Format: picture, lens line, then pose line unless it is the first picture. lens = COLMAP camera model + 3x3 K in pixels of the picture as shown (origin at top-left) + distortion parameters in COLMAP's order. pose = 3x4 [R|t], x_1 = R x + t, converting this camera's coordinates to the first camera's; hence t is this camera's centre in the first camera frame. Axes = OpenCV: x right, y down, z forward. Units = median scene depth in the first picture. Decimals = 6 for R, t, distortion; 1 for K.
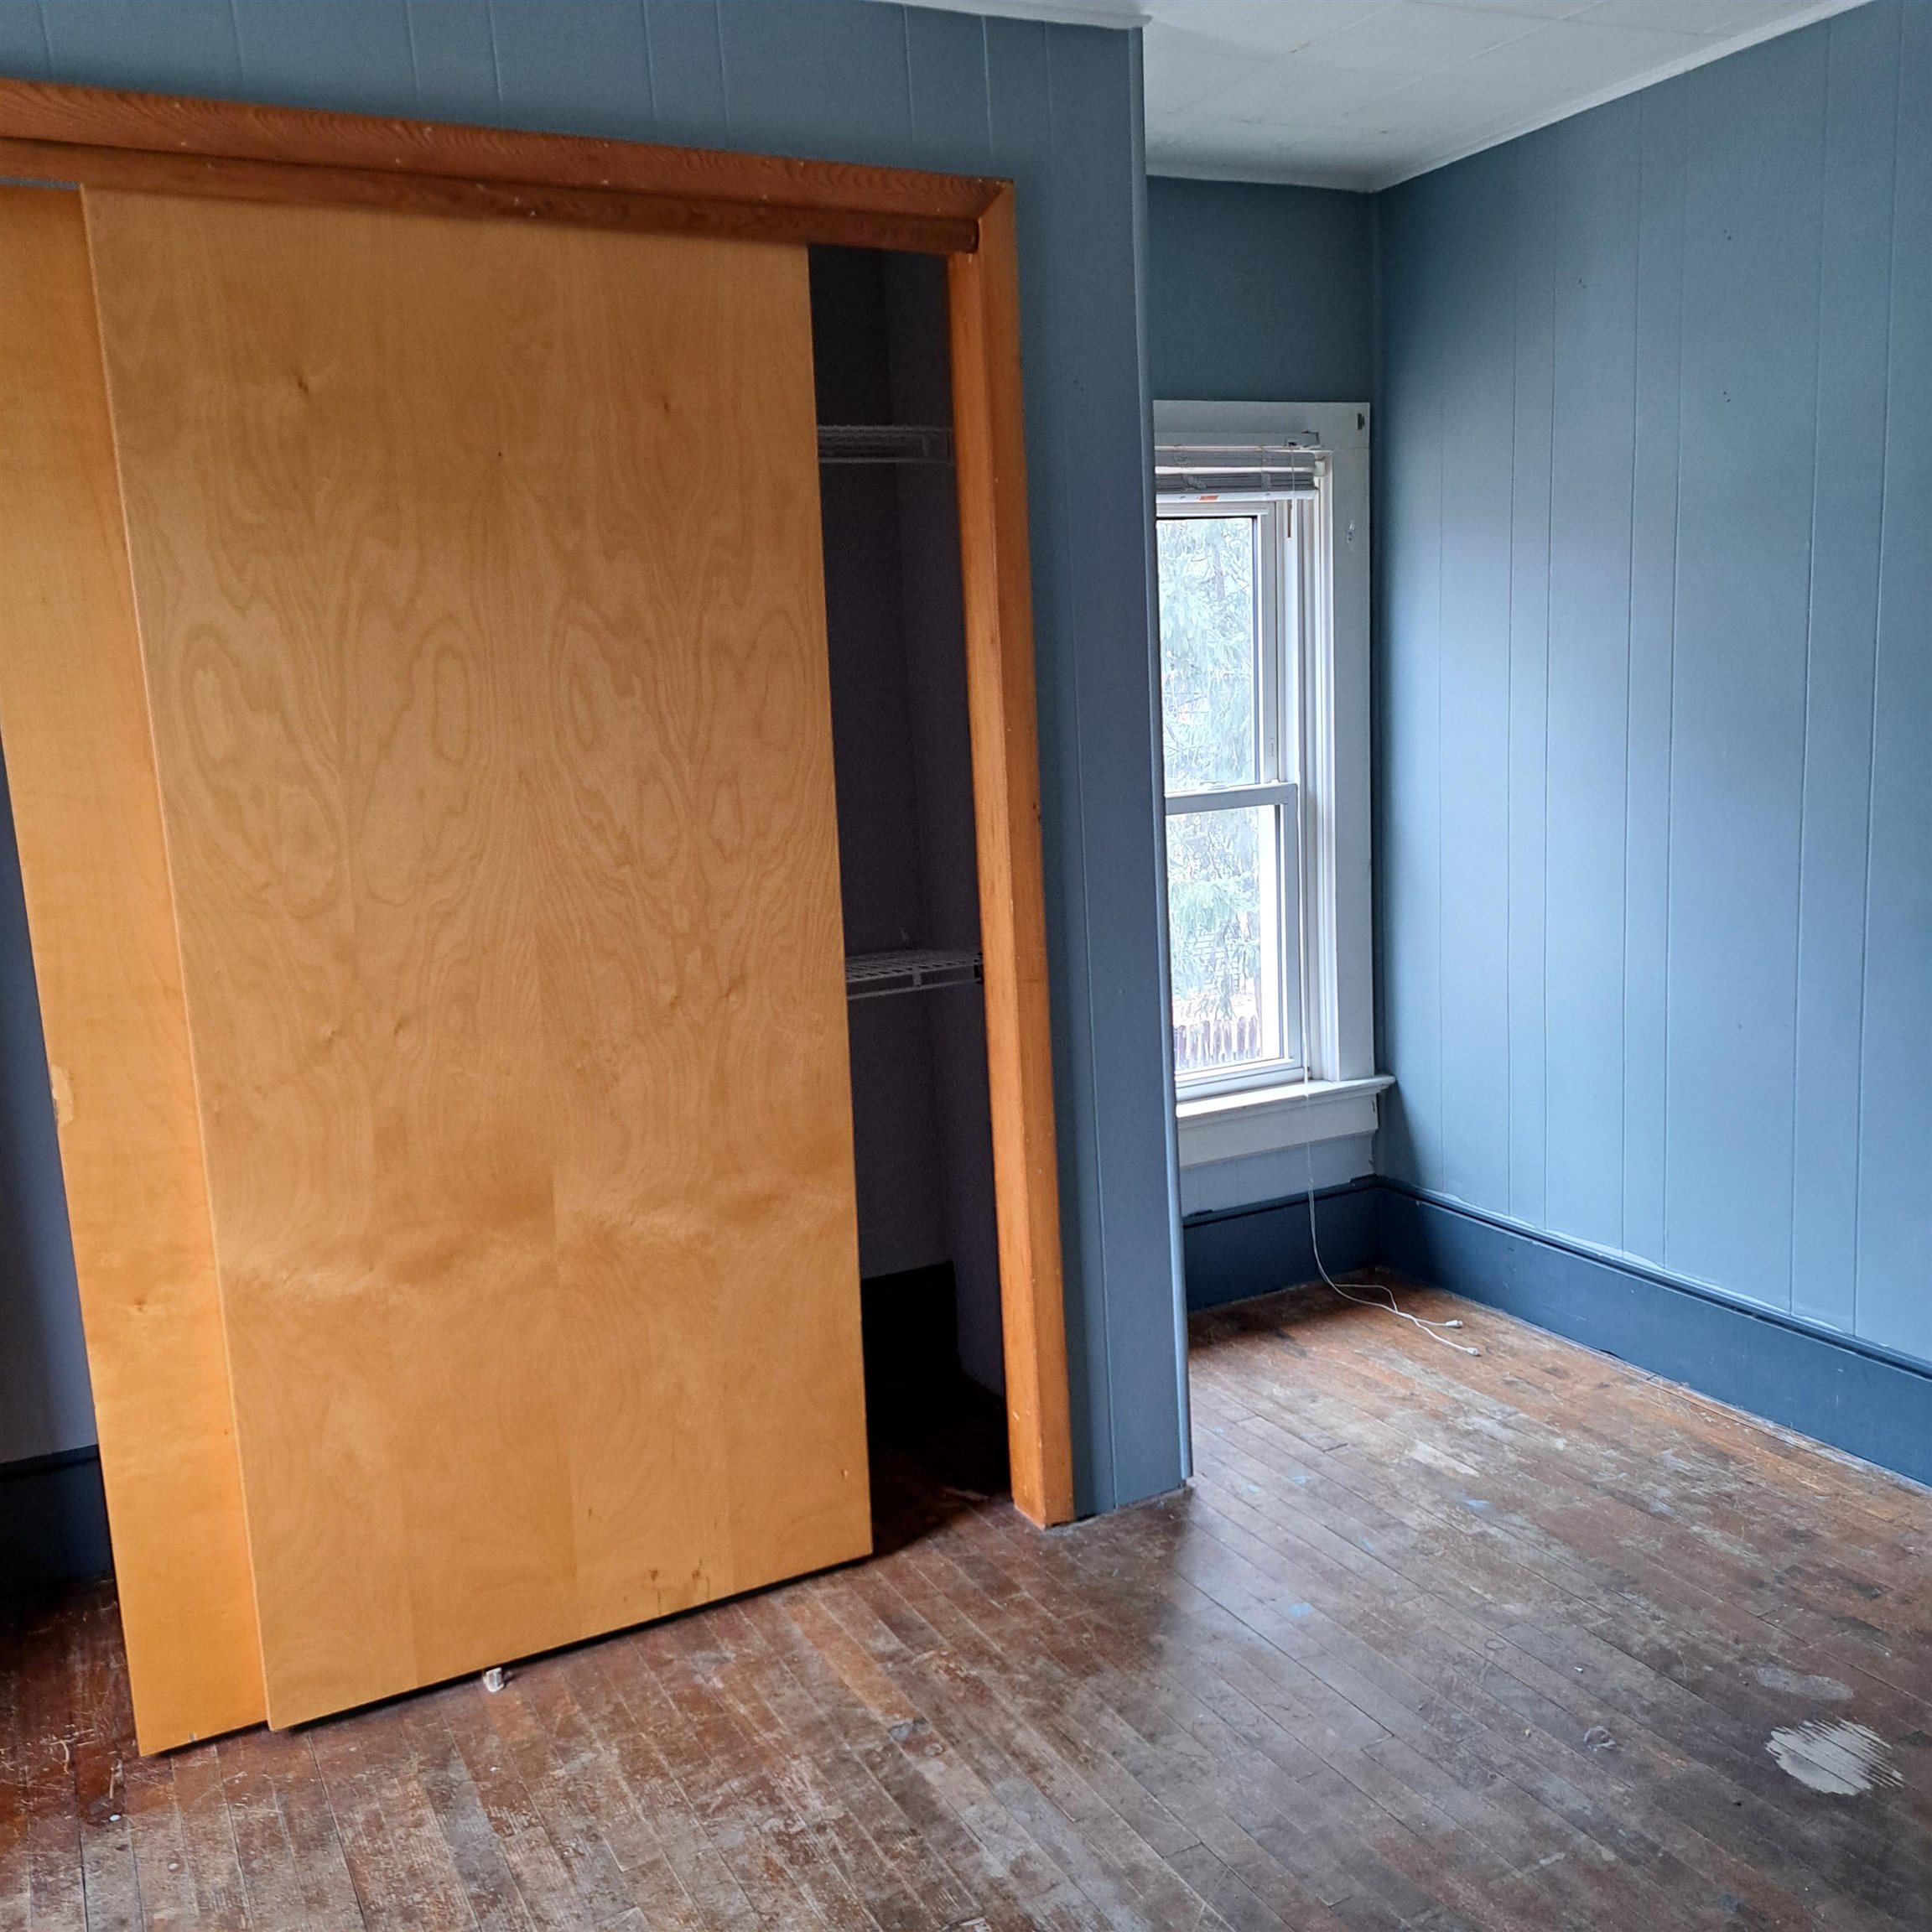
lens RADIAL K [[1856.0, 0, 966.0], [0, 1856.0, 966.0], [0, 0, 1]] dist [0.121738, -0.155168]
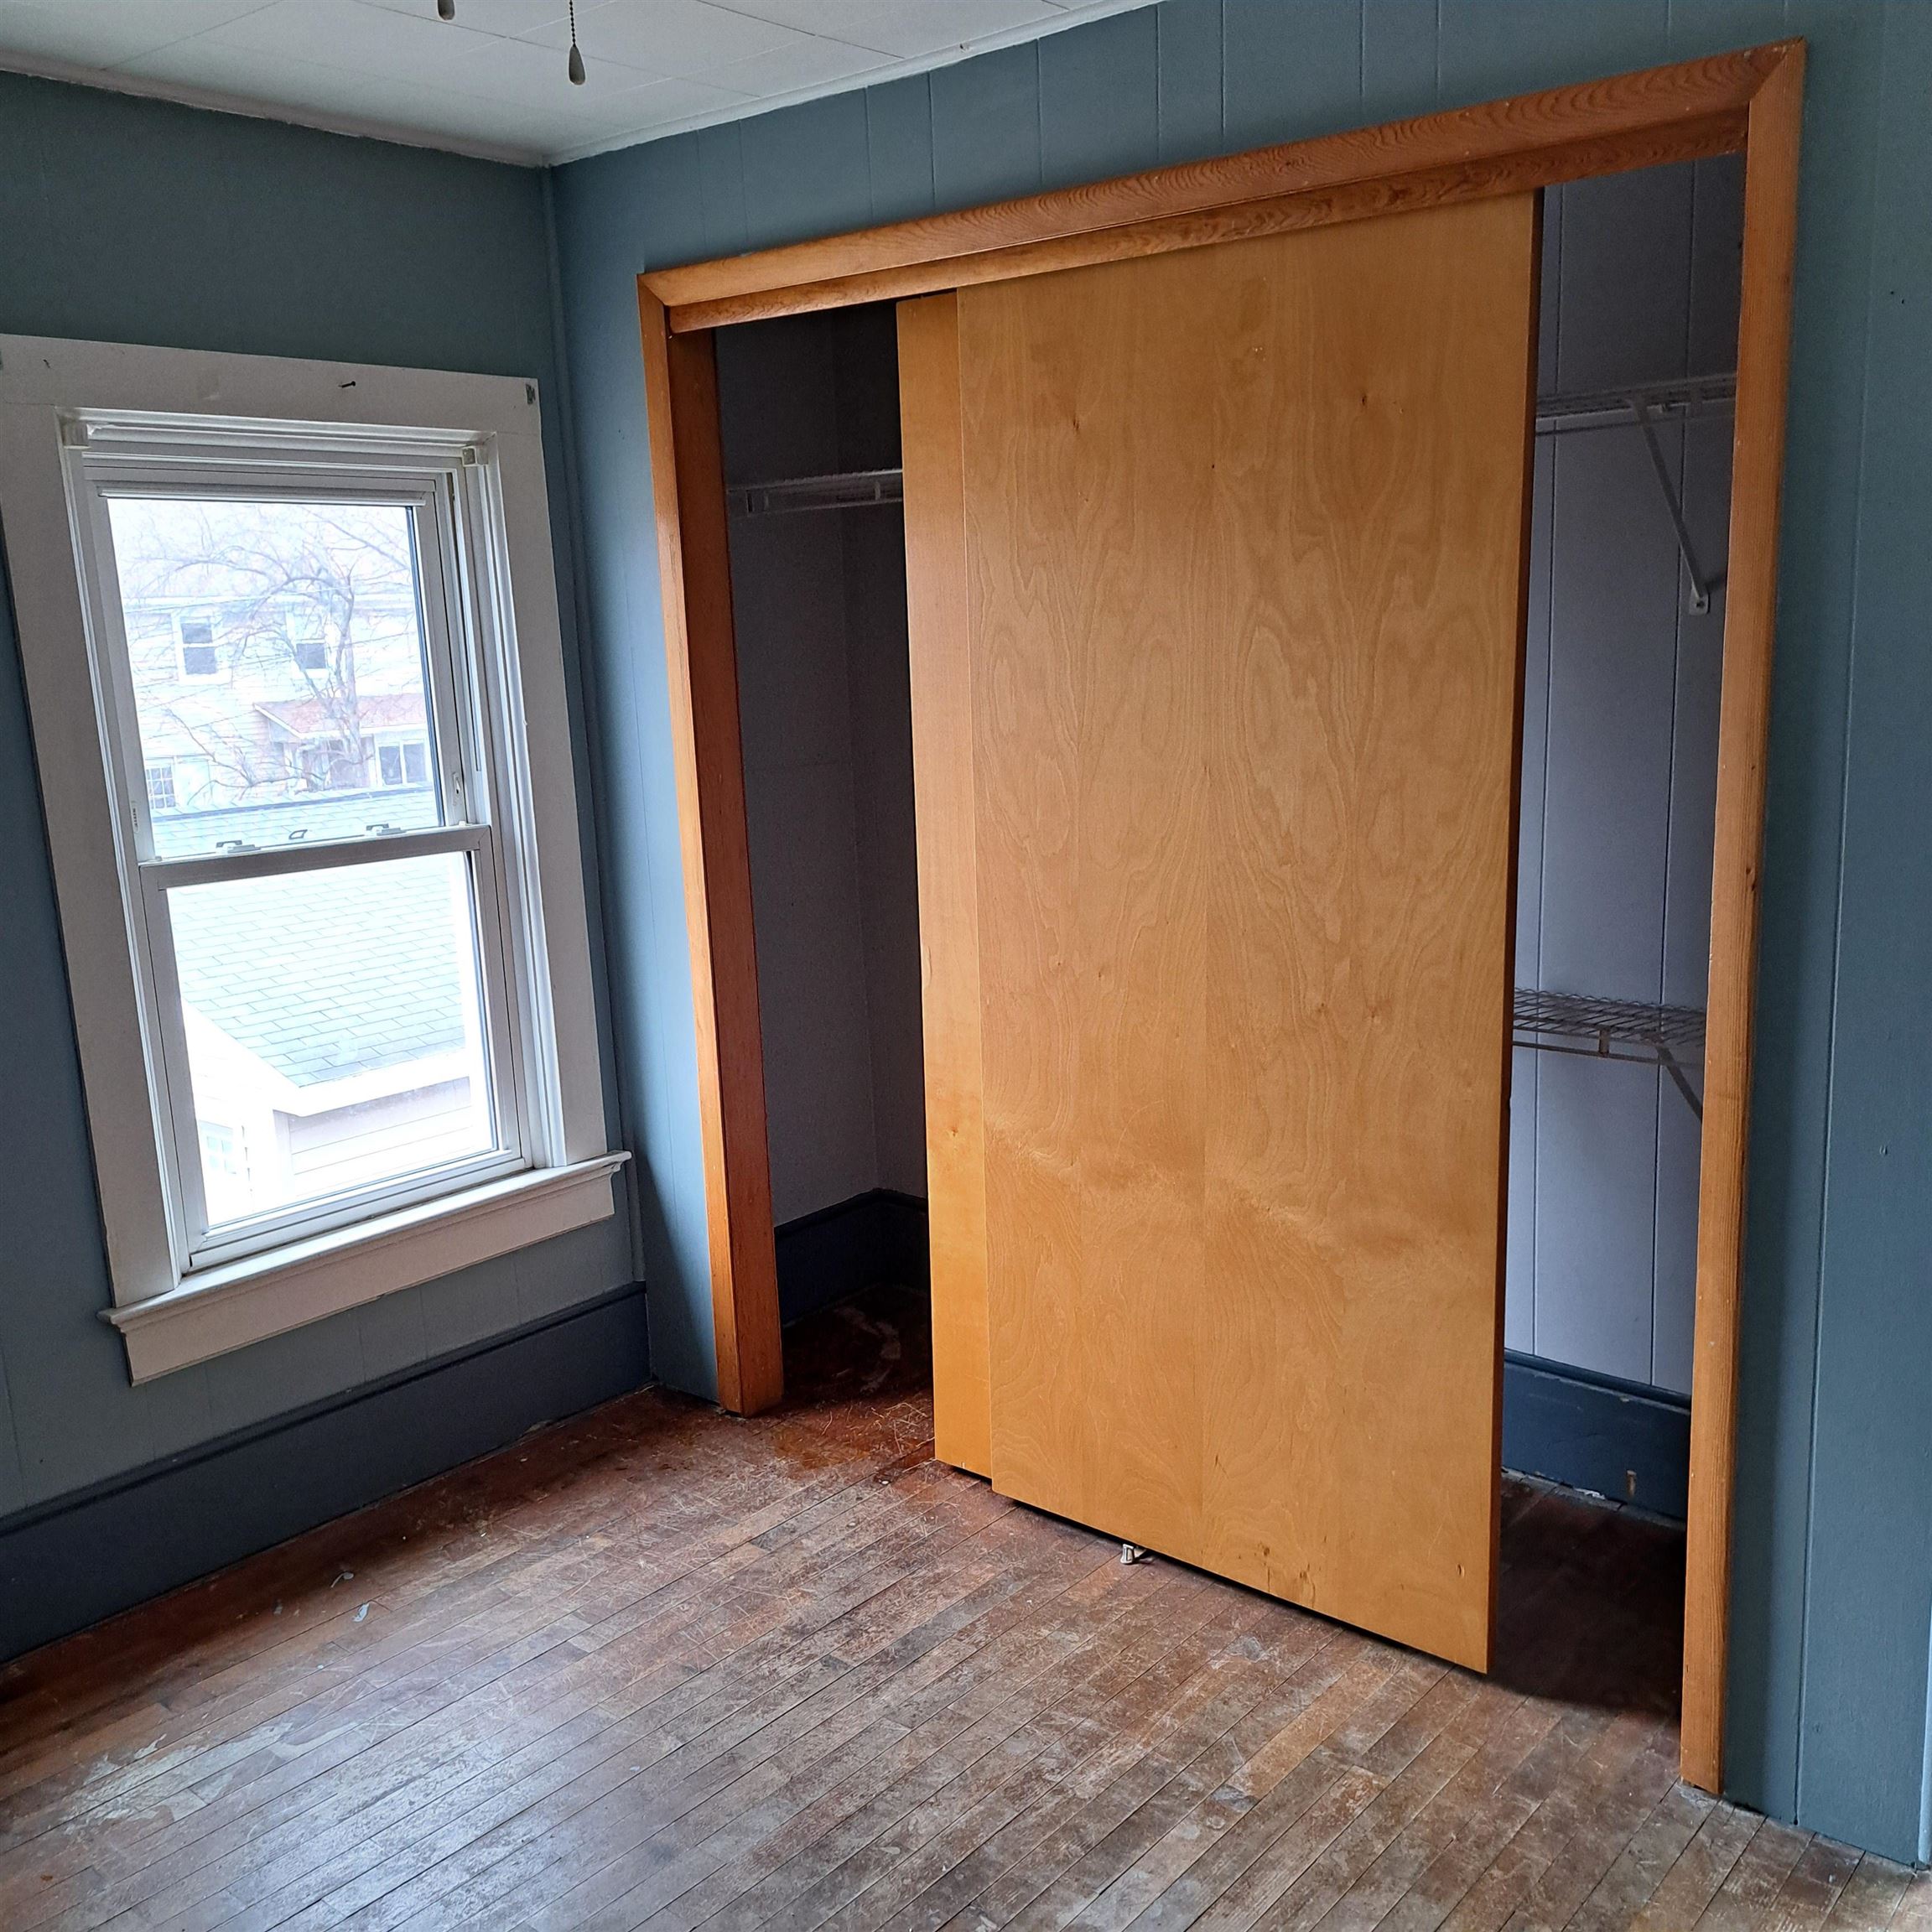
lens RADIAL K [[1856.0, 0, 966.0], [0, 1856.0, 966.0], [0, 0, 1]] dist [0.121738, -0.155168]
pose [[0.368445, 0.200655, -0.907737, 0.684920], [-0.147899, 0.976645, 0.155855, -0.132704], [0.917809, 0.076829, 0.389517, 0.454139]]
